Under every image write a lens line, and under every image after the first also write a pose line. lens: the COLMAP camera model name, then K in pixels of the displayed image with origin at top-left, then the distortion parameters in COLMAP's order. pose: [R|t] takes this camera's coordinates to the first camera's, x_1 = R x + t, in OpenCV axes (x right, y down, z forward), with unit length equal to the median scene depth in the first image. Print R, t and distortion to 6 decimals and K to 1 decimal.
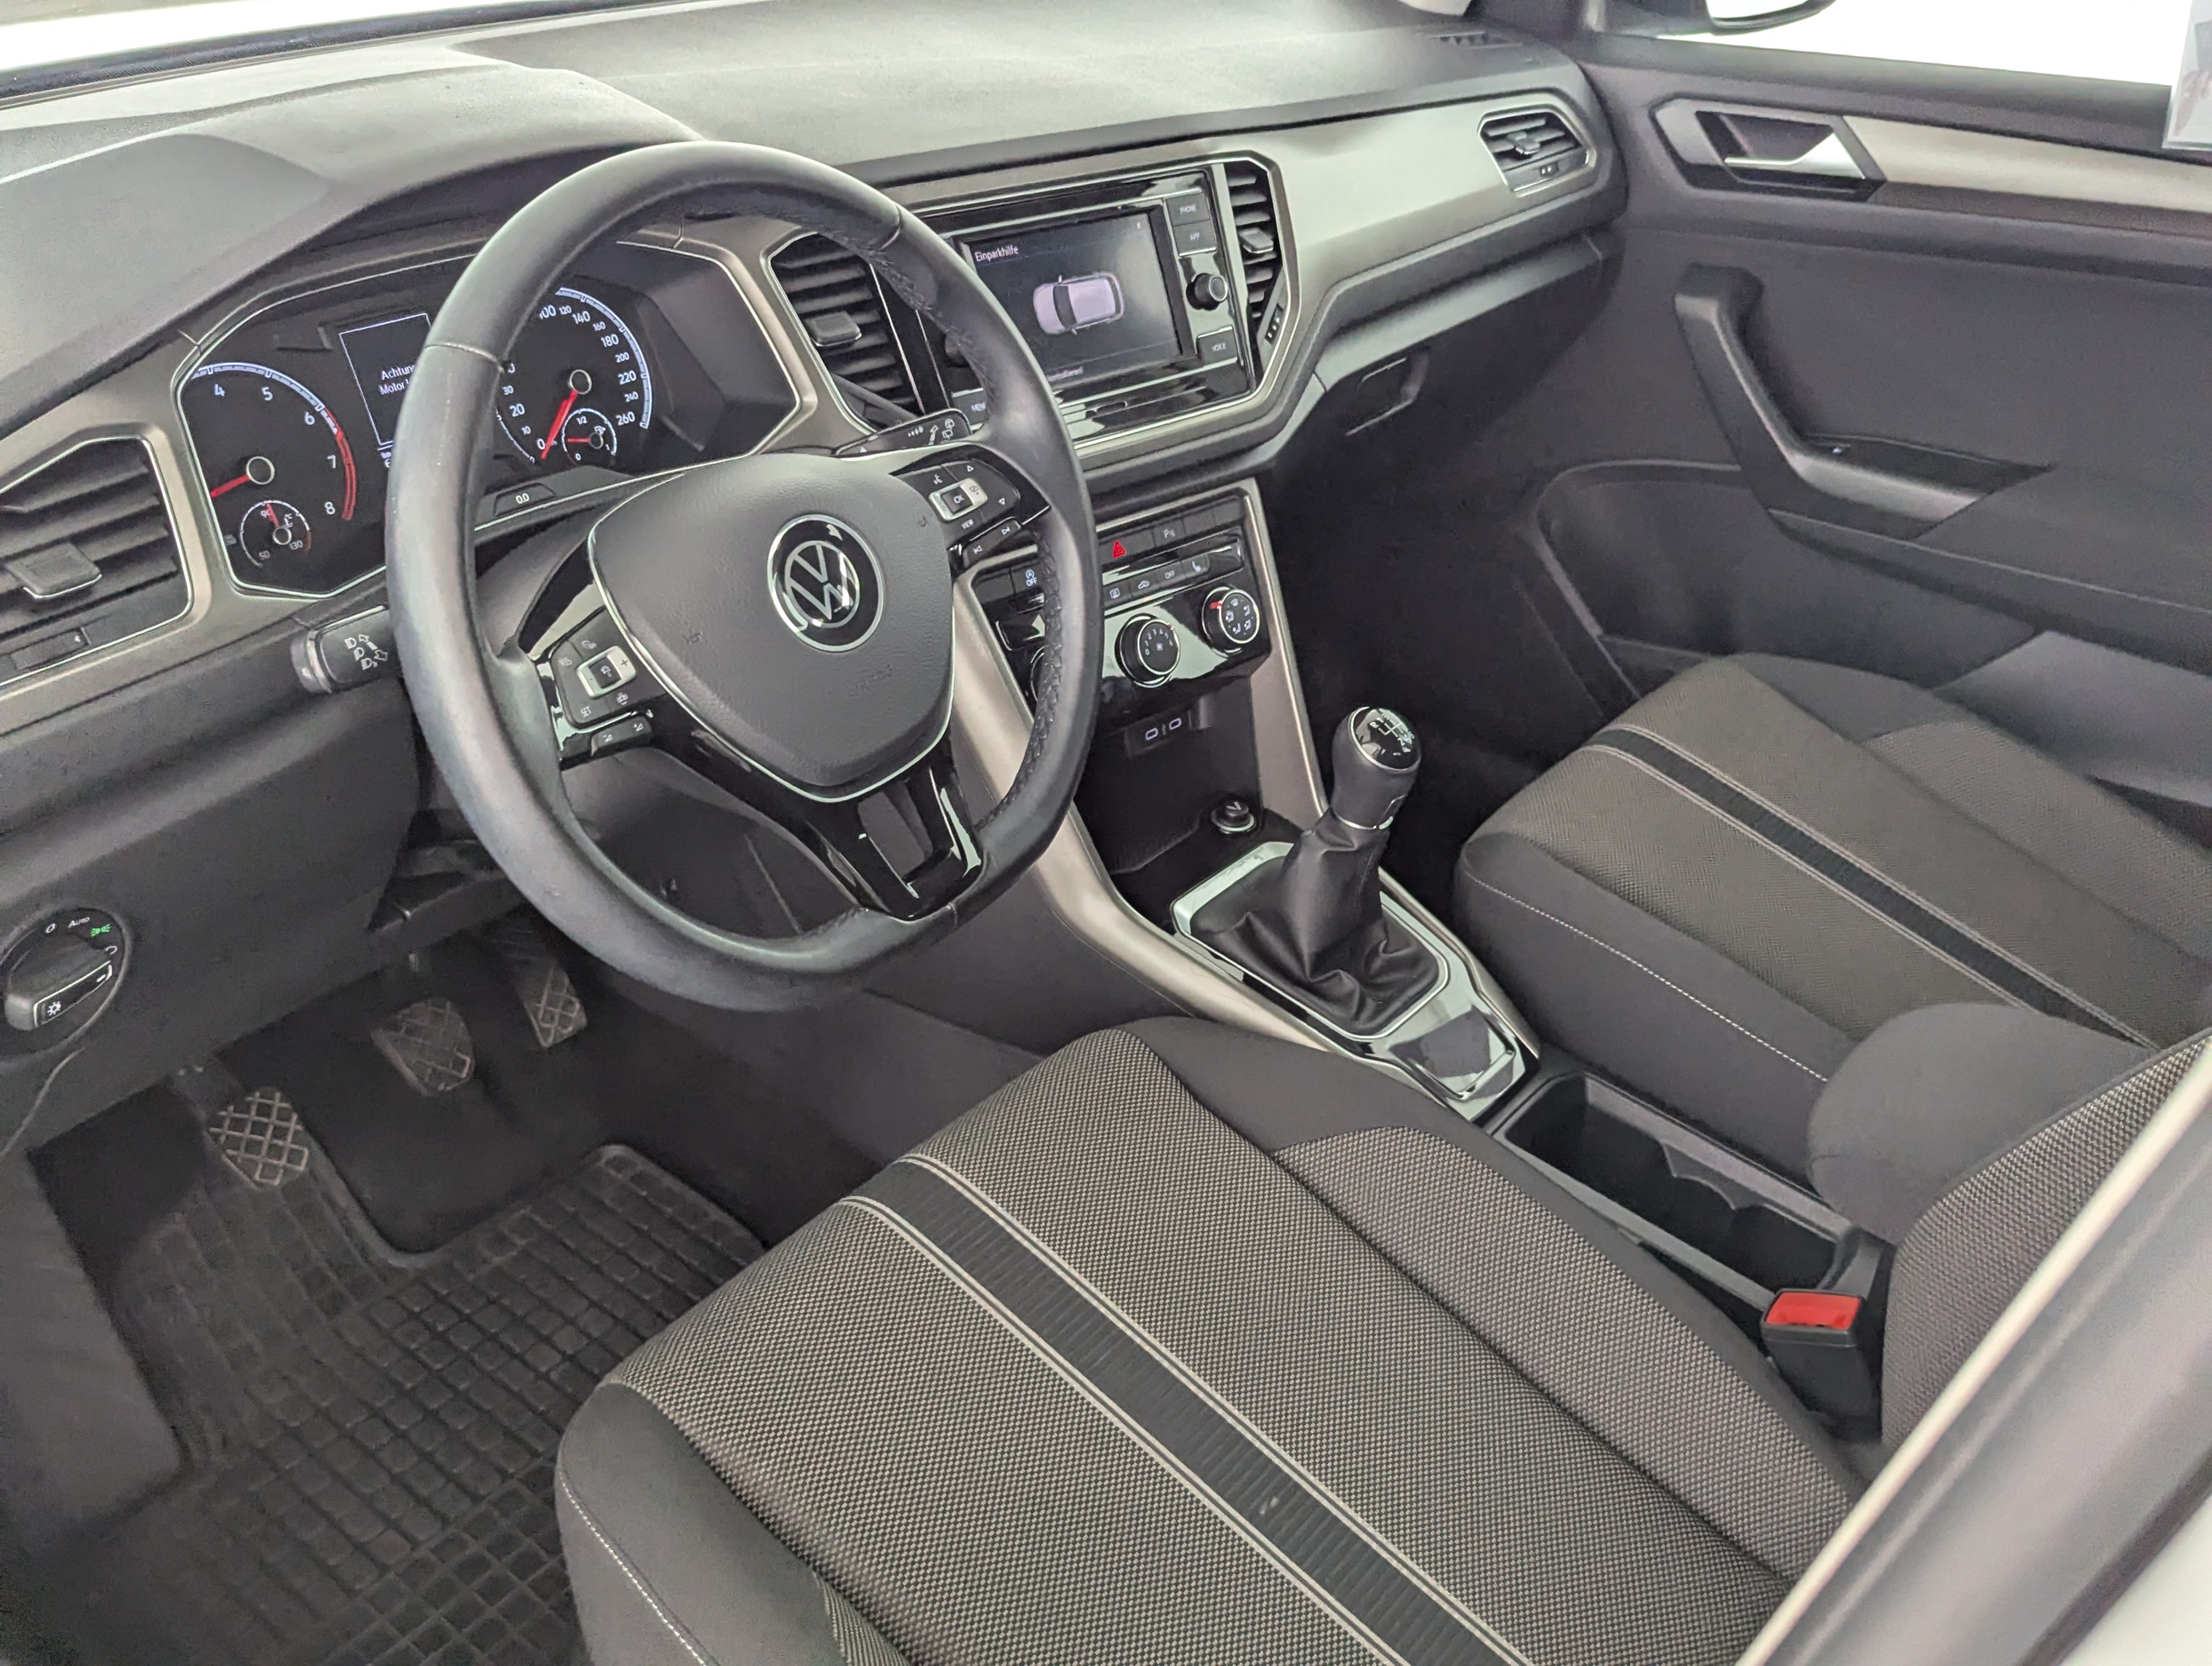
lens RADIAL K [[2063.0, 0, 1106.0], [0, 2063.0, 833.0], [0, 0, 1]] dist [0.013507, 0.004556]
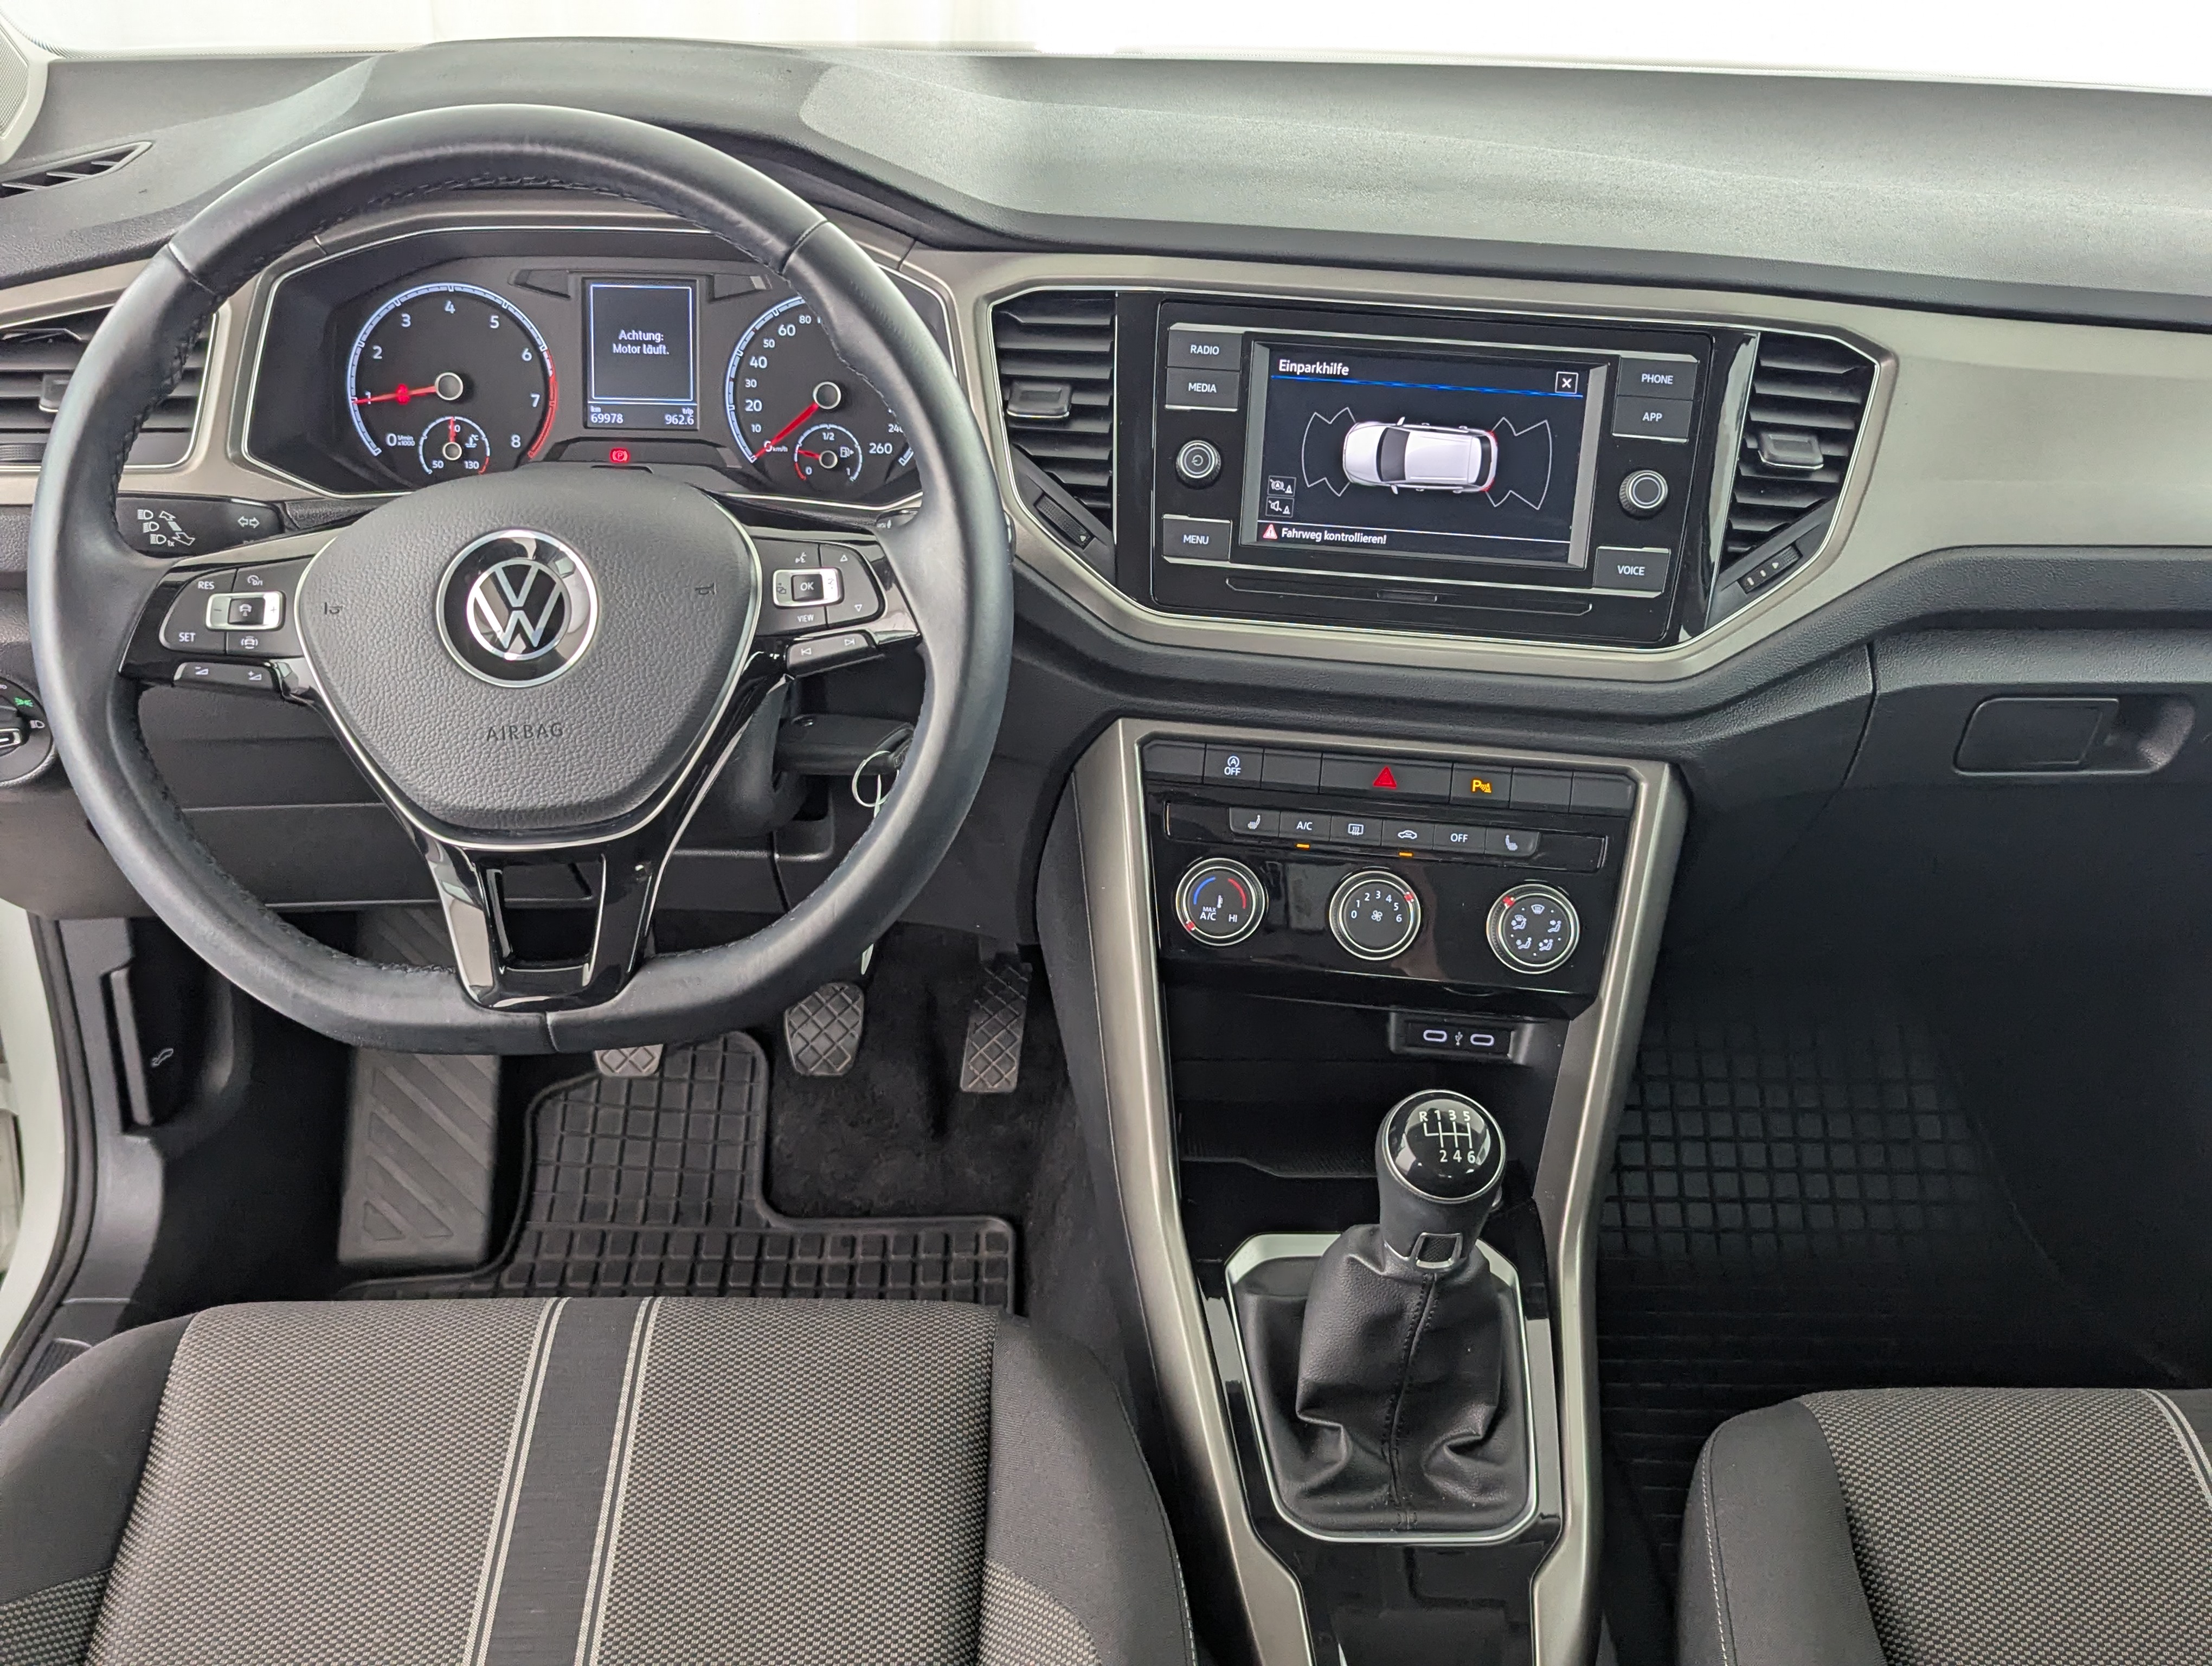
lens RADIAL K [[2007.1, 0, 1073.9], [0, 2007.1, 812.9], [0, 0, 1]] dist [0.058159, -0.023775]
pose [[0.647068, 0.341244, -0.681803, 0.496766], [-0.389055, 0.916842, 0.089647, -0.166020], [0.655697, 0.207251, 0.726022, 0.436197]]
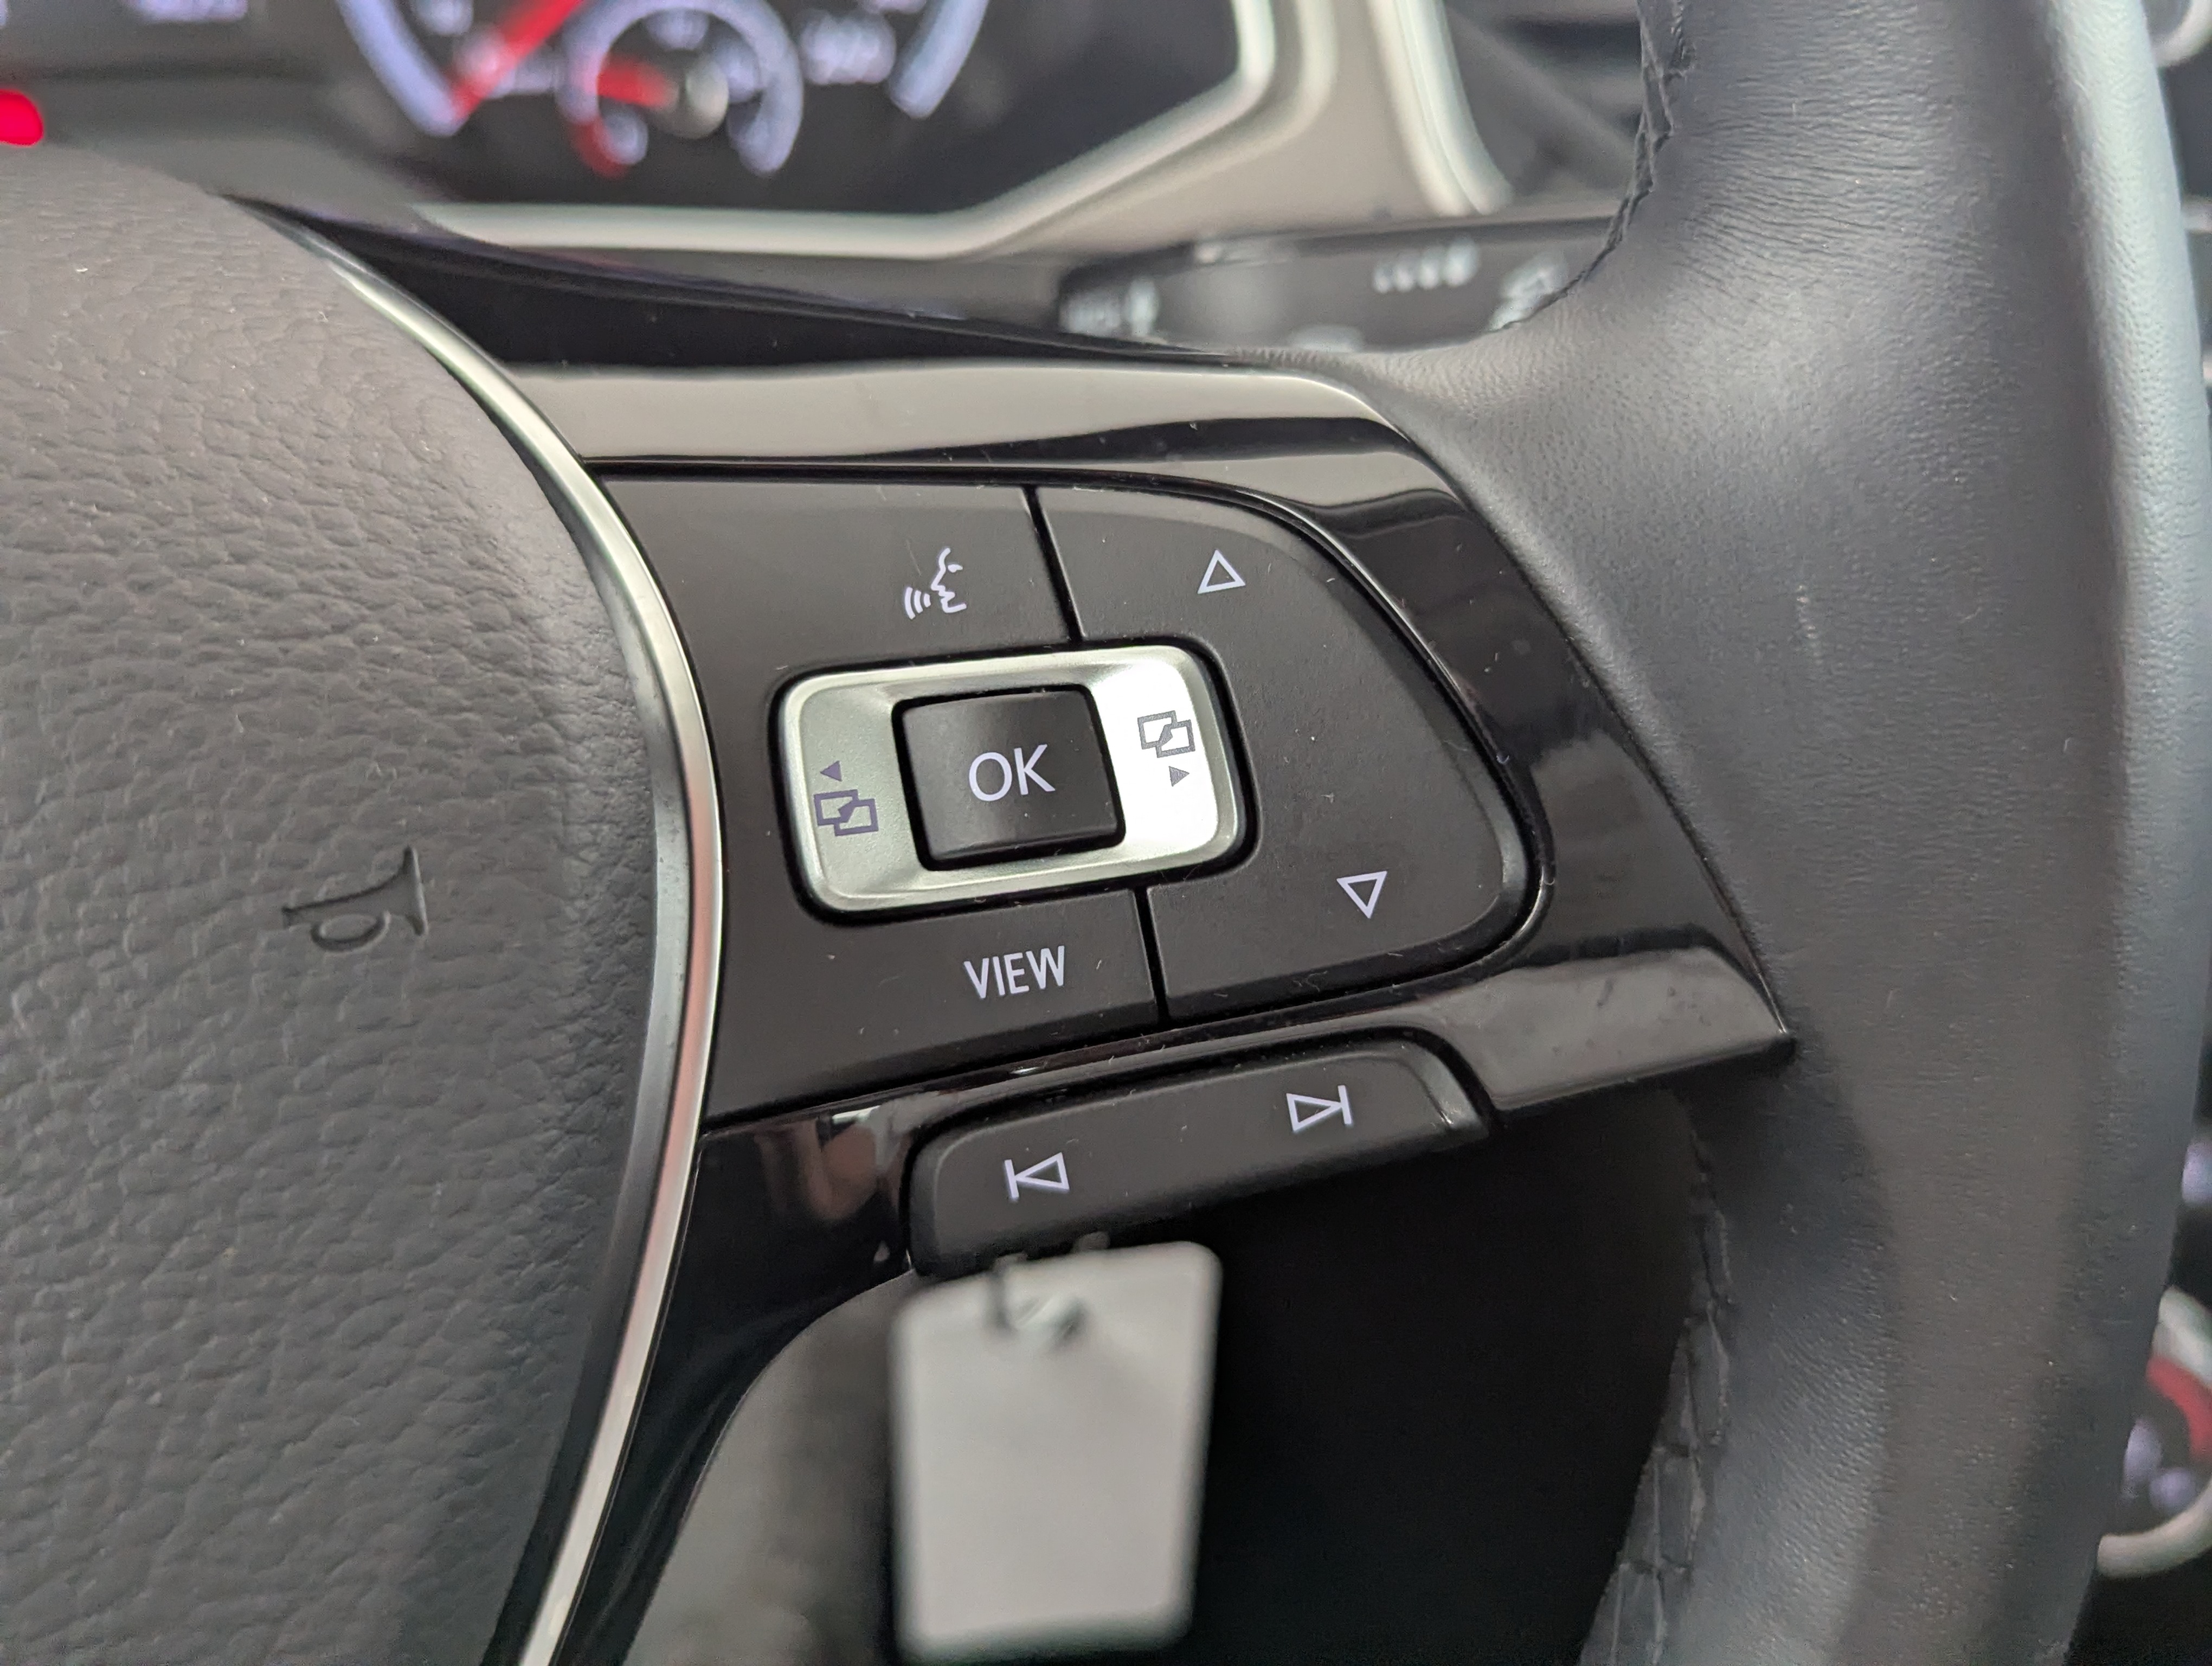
lens RADIAL K [[2211.2, 0, 1106.0], [0, 2211.2, 833.0], [0, 0, 1]] dist [0.000967, -0.009071]
pose [[0.762830, 0.355162, -0.540325, 0.006489], [-0.329816, 0.932483, 0.147299, -0.155857], [0.556159, 0.065844, 0.828464, 0.767461]]
